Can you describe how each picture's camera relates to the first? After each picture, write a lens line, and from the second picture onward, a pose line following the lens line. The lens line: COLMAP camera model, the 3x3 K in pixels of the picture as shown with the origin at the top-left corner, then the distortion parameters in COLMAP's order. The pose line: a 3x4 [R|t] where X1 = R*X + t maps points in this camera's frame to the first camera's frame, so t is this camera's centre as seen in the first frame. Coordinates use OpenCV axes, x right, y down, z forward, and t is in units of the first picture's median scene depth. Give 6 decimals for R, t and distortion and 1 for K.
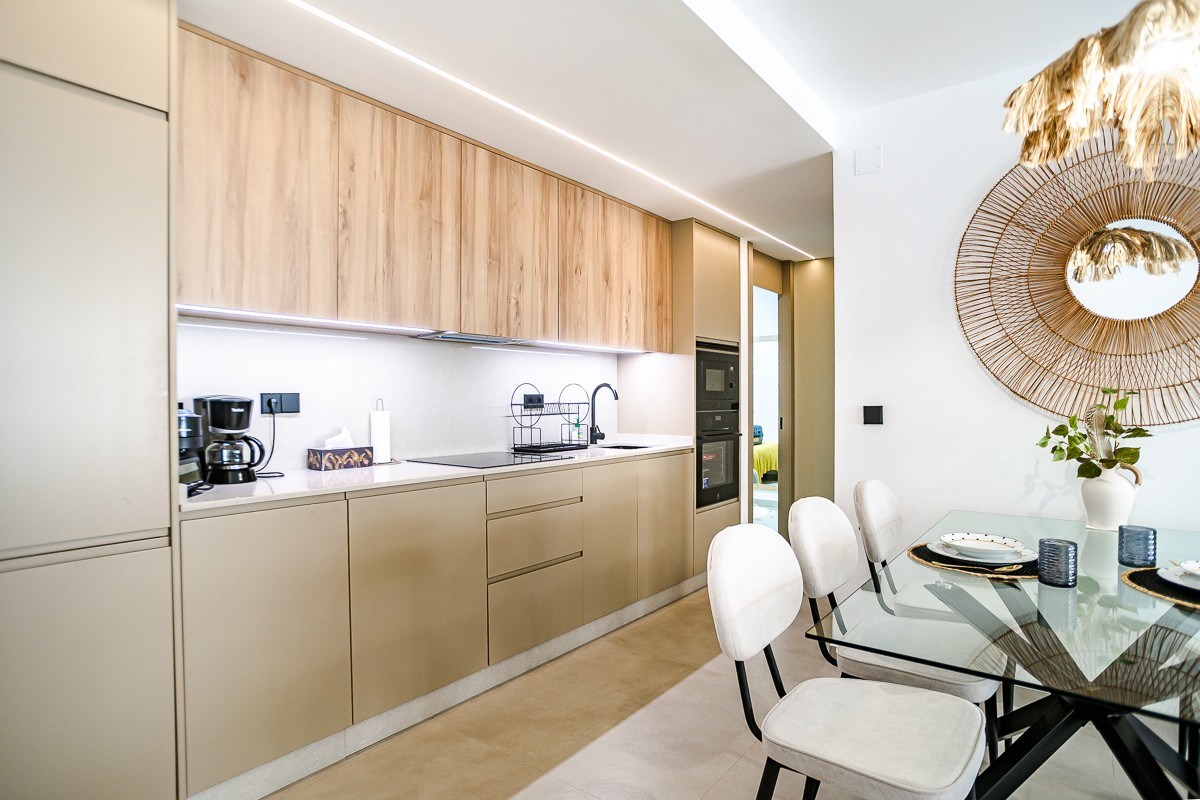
lens RADIAL K [[643.0, 0, 618.4], [0, 643.0, 401.9], [0, 0, 1]] dist [-0.014579, 0.001174]
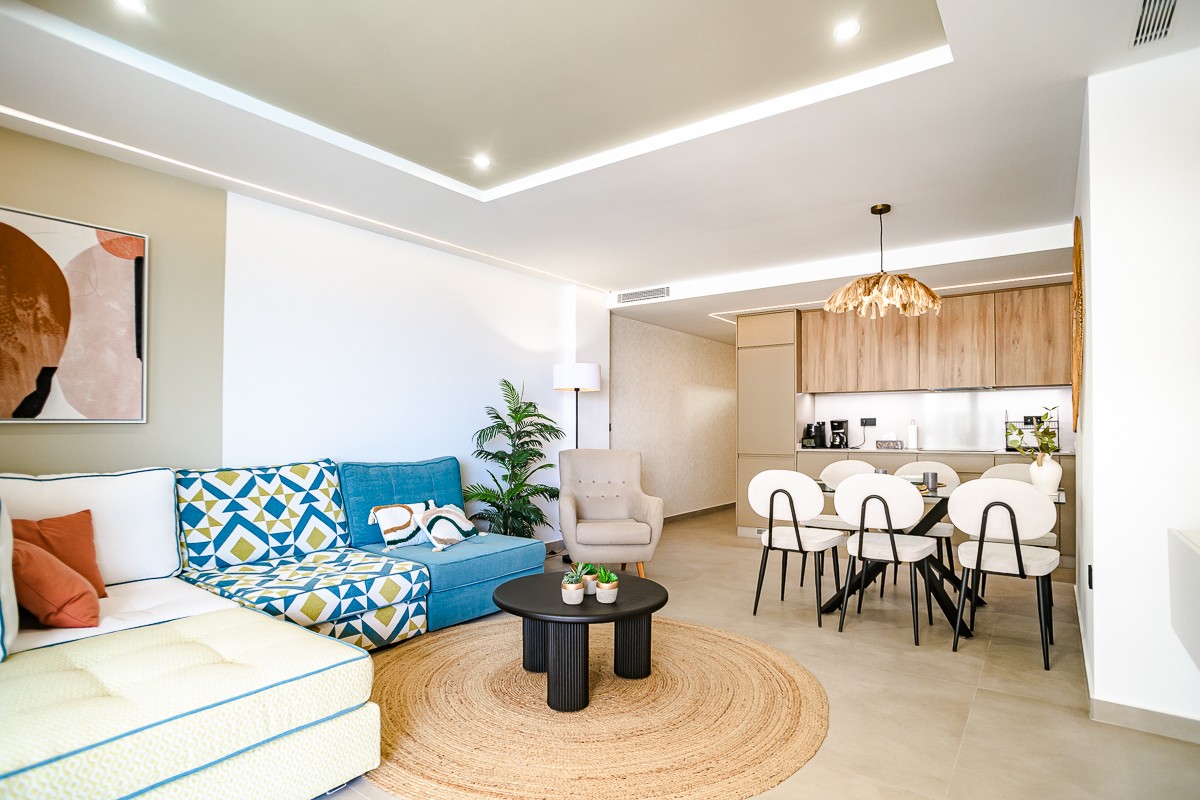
lens RADIAL K [[636.7, 0, 594.0], [0, 636.7, 422.6], [0, 0, 1]] dist [-0.081025, 0.045768]
pose [[-0.003178, -0.007700, -0.999965, 1.547402], [-0.004869, 0.999959, -0.007684, 0.022513], [0.999983, 0.004845, -0.003216, -0.078943]]
